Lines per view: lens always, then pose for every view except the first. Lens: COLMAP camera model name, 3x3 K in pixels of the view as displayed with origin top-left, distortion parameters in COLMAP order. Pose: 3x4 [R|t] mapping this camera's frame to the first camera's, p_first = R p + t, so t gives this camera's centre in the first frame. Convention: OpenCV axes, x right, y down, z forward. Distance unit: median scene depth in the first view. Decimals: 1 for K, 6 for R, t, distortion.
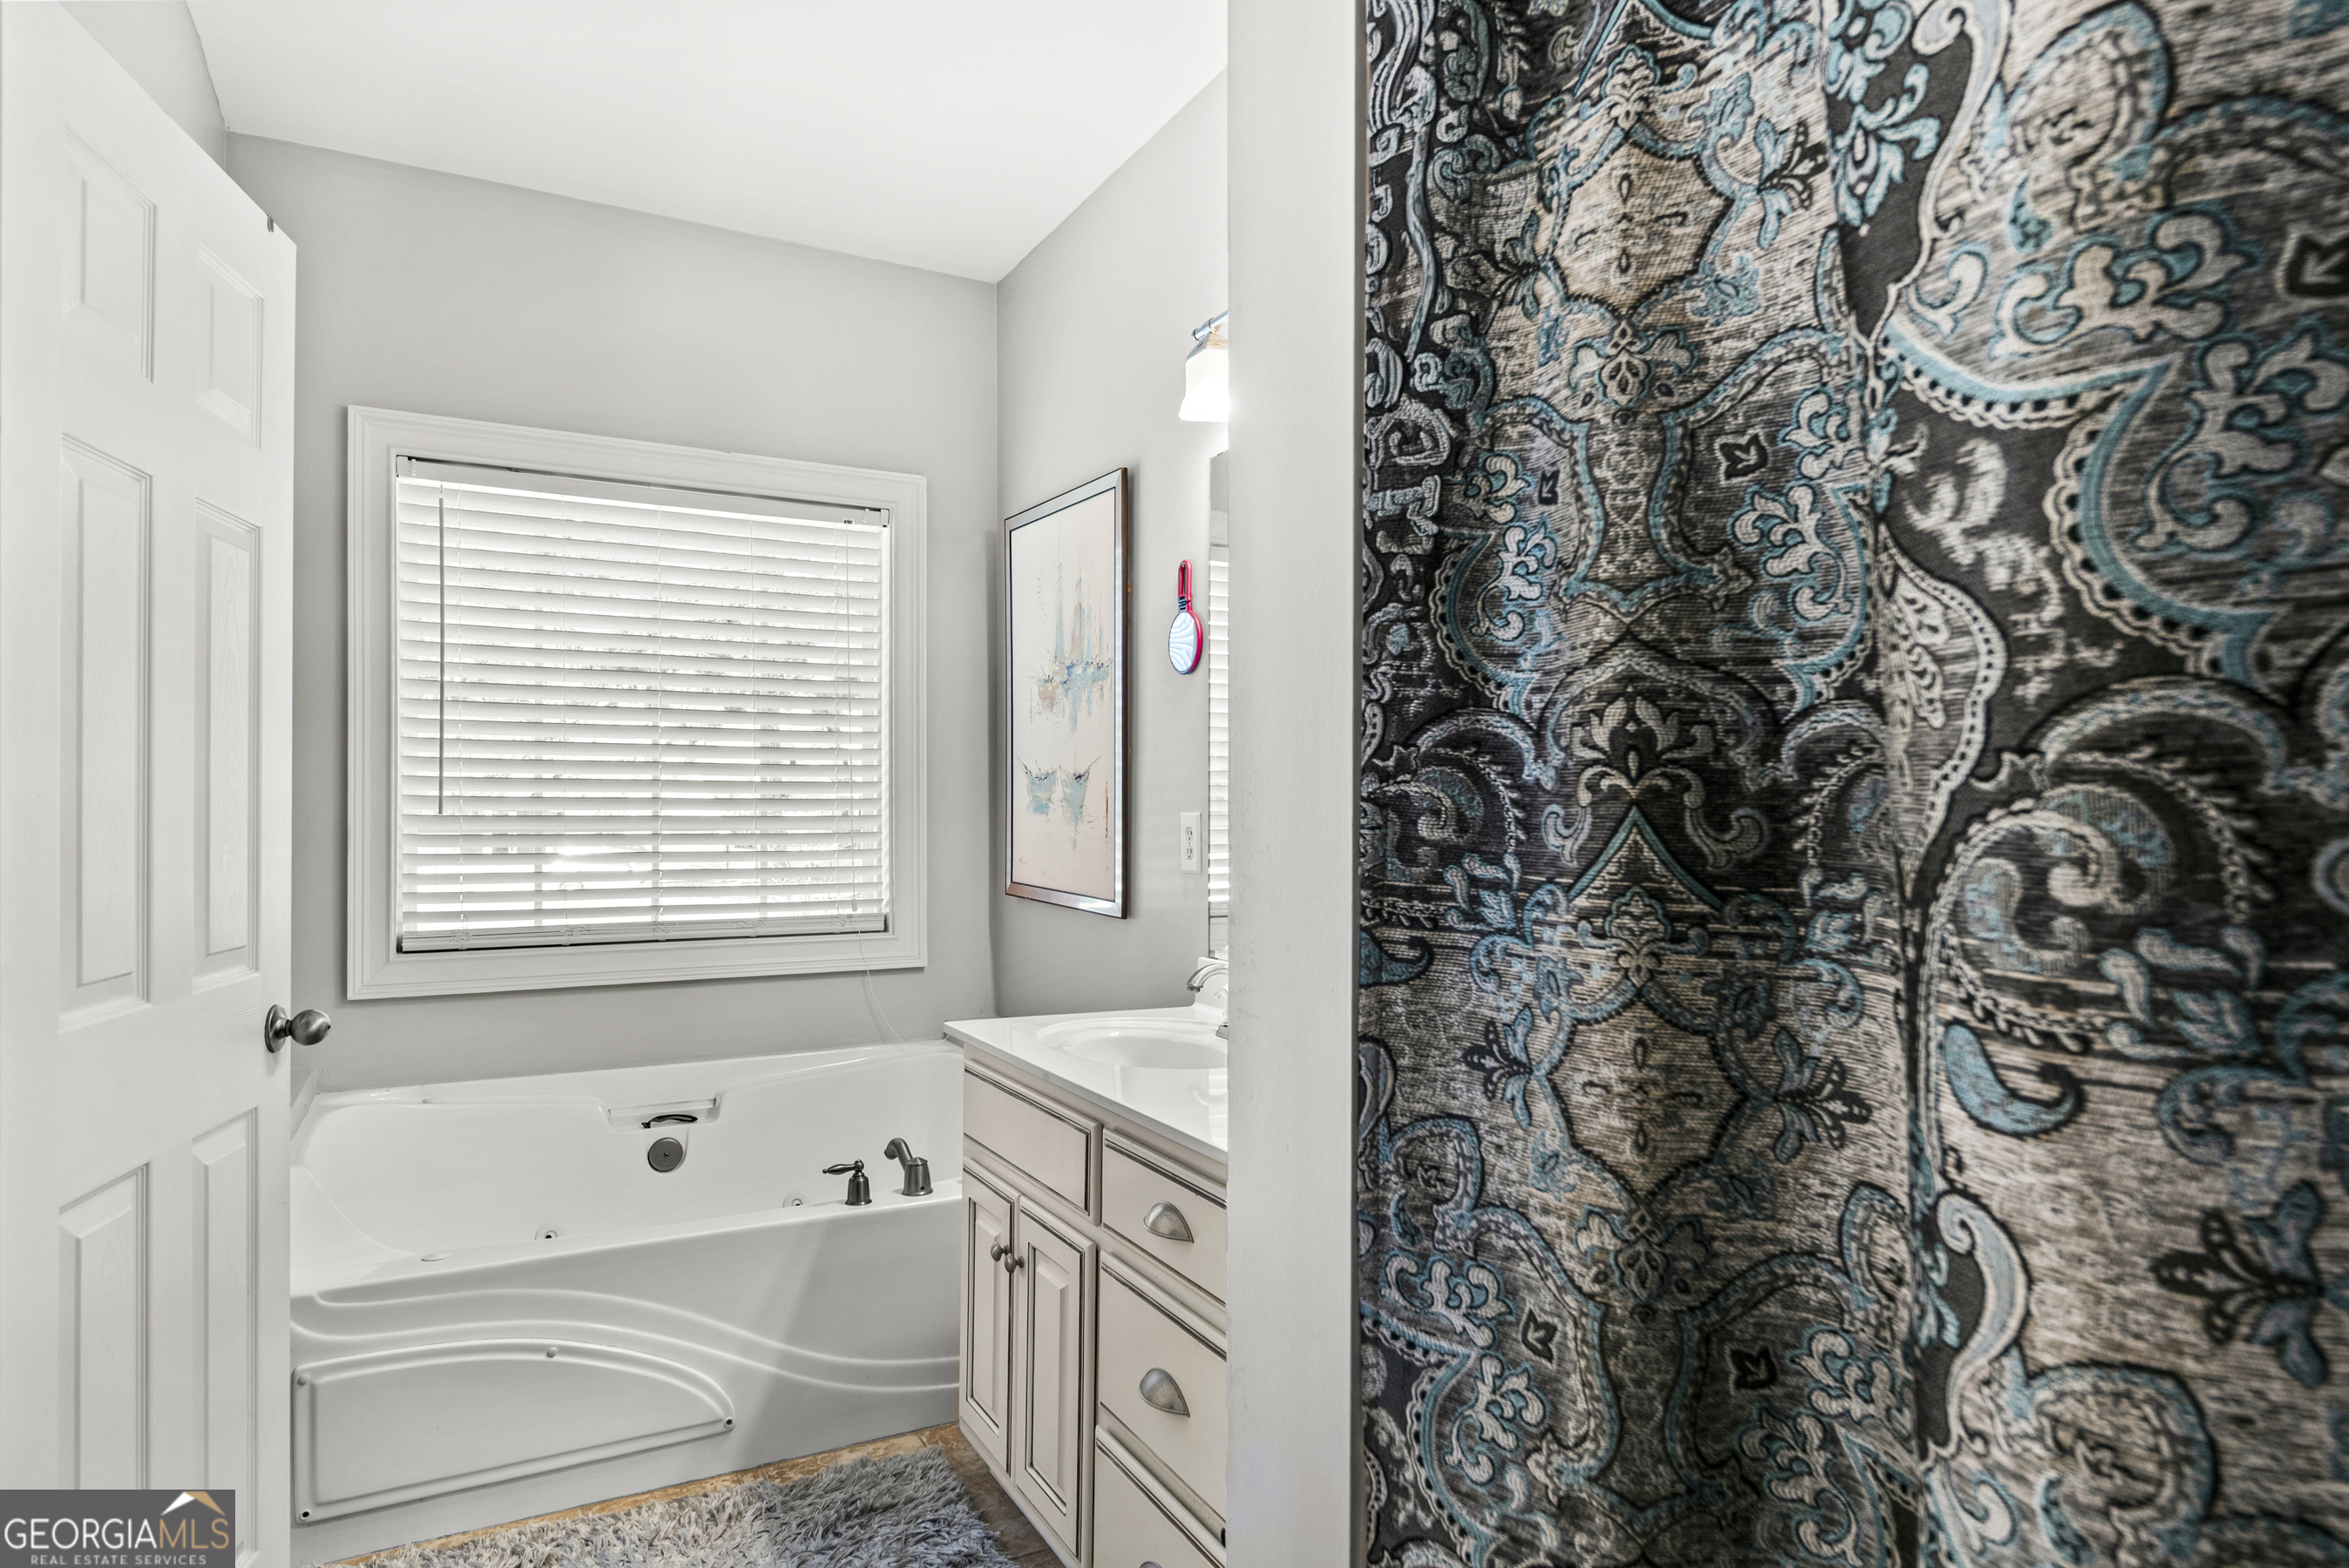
lens RADIAL K [[1301.4, 0, 1174.5], [0, 1301.4, 784.0], [0, 0, 1]] dist [-0.000398, 0.038239]
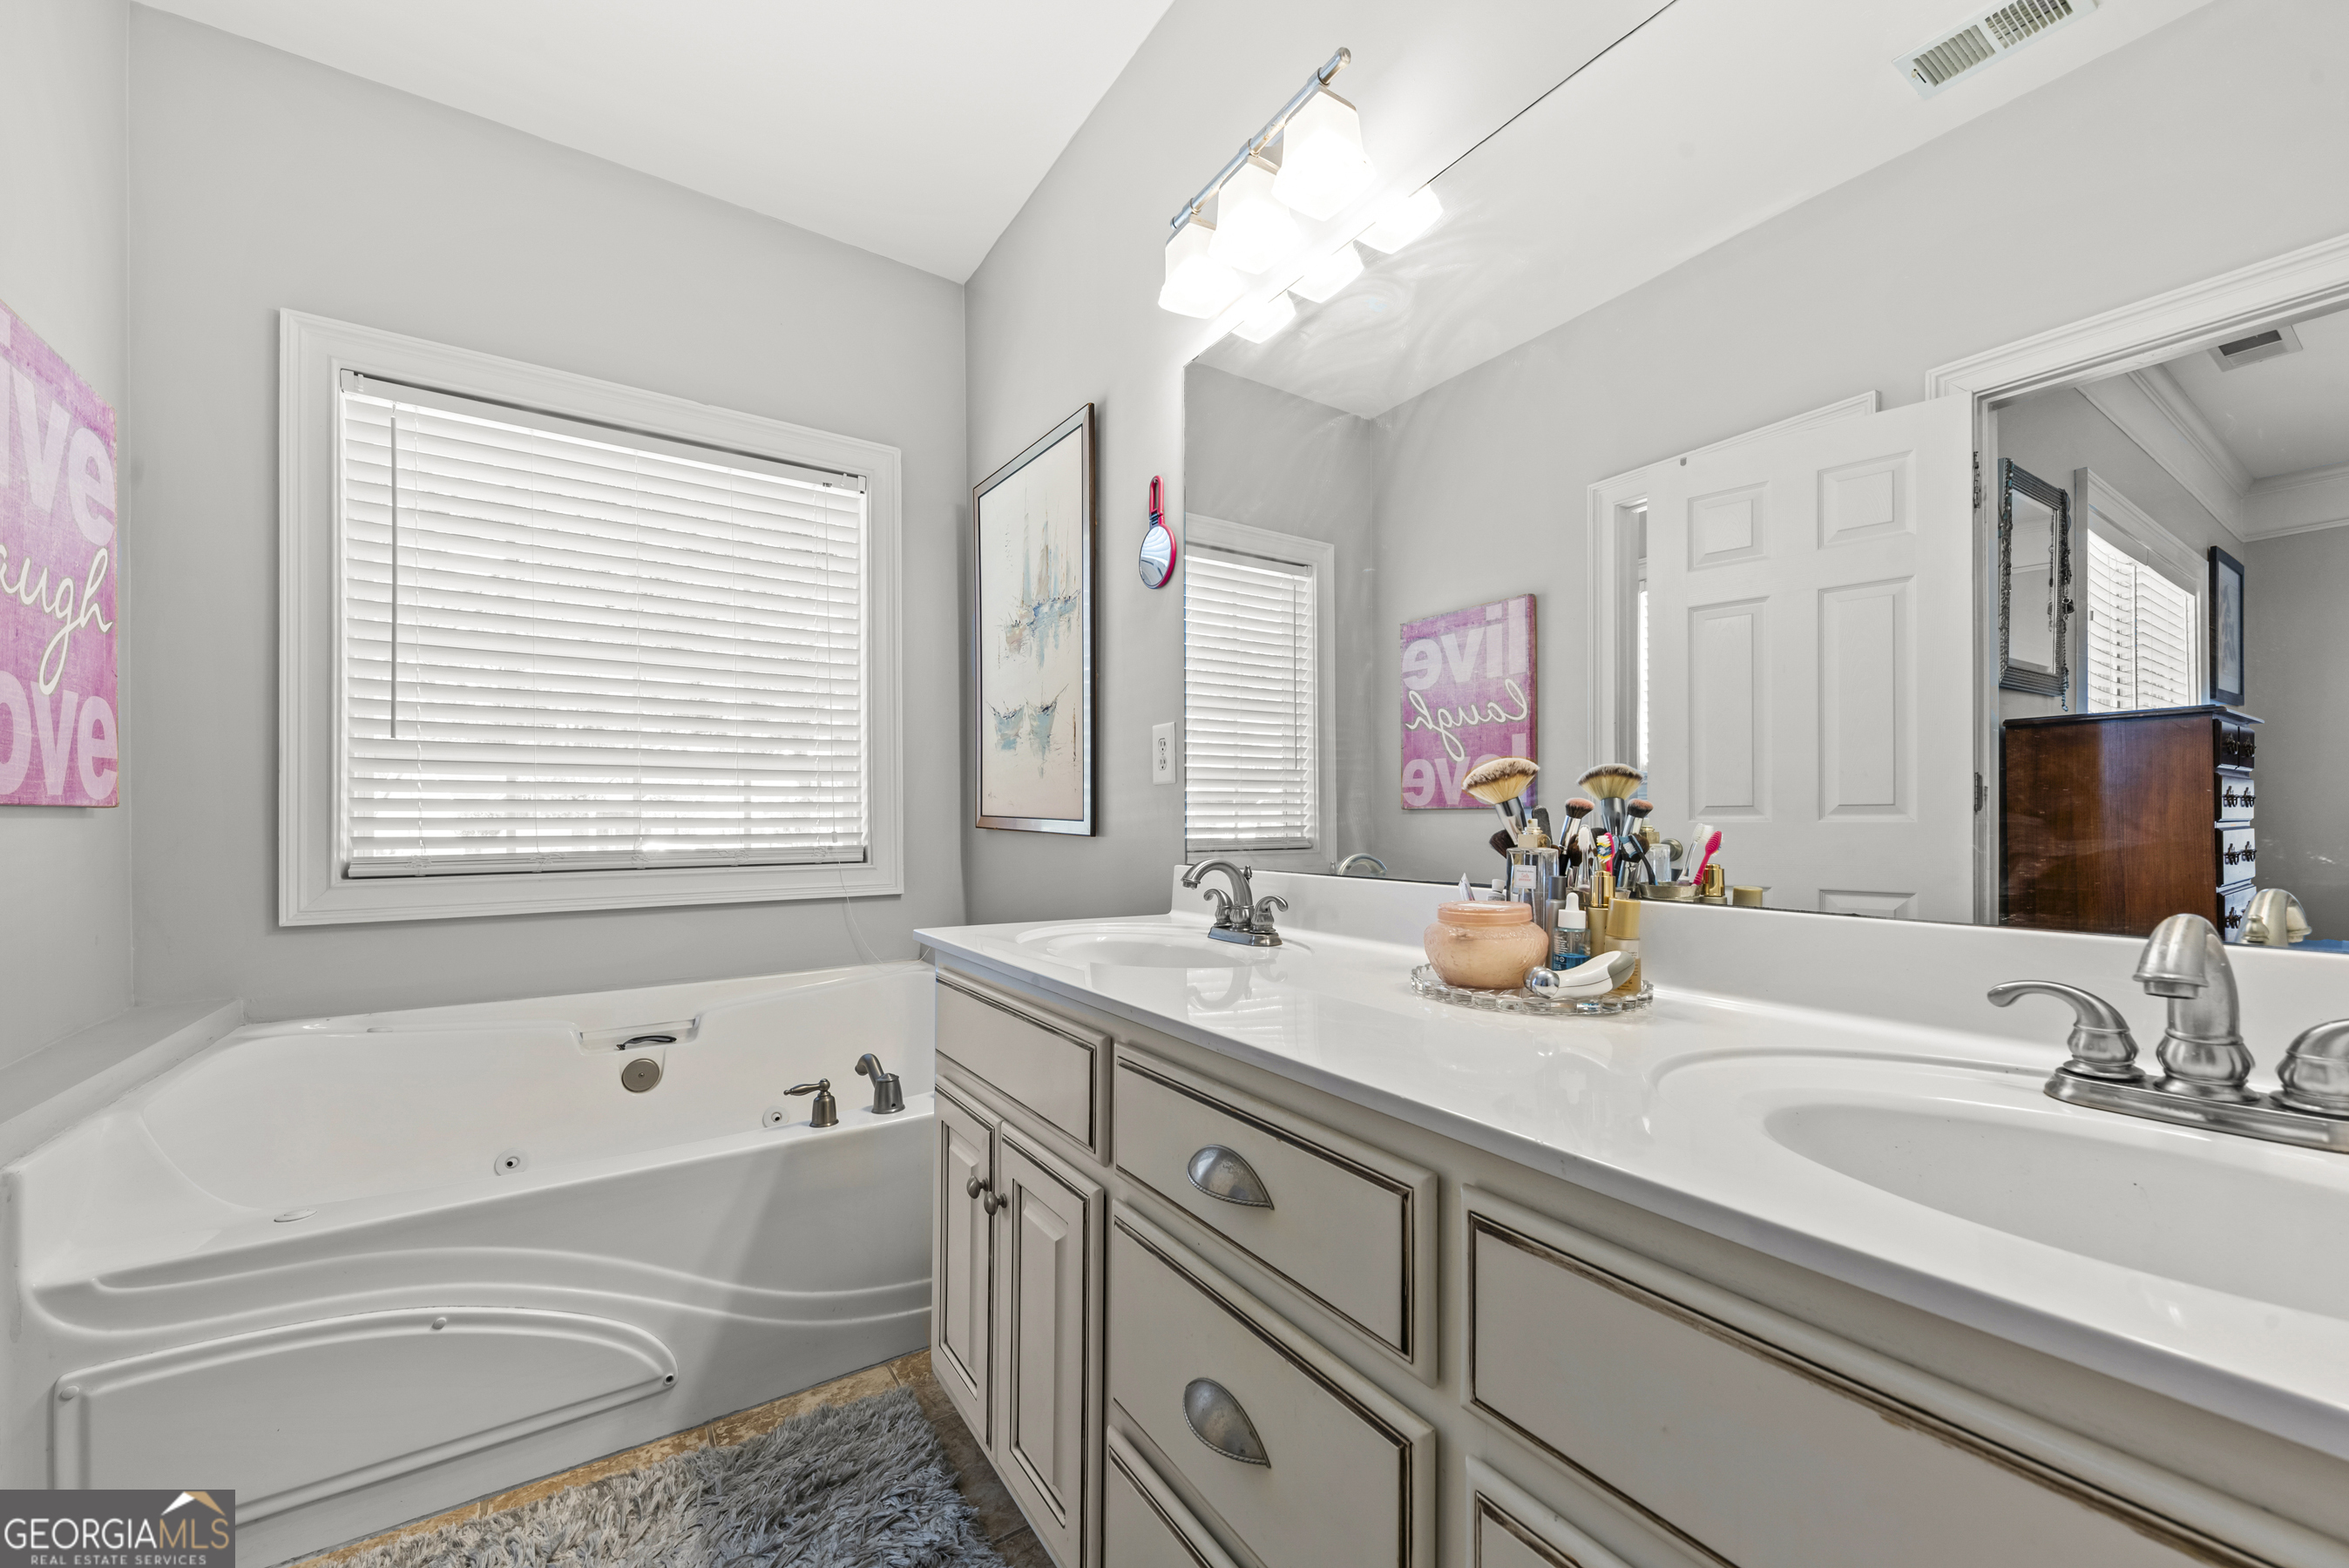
lens RADIAL K [[938.9, 0, 1178.3], [0, 938.9, 782.4], [0, 0, 1]] dist [0.017014, -0.000129]
pose [[0.996050, -0.003707, 0.088721, -0.045777], [0.003685, 0.999993, 0.000410, 0.074247], [-0.088722, -0.000082, 0.996056, 0.298533]]
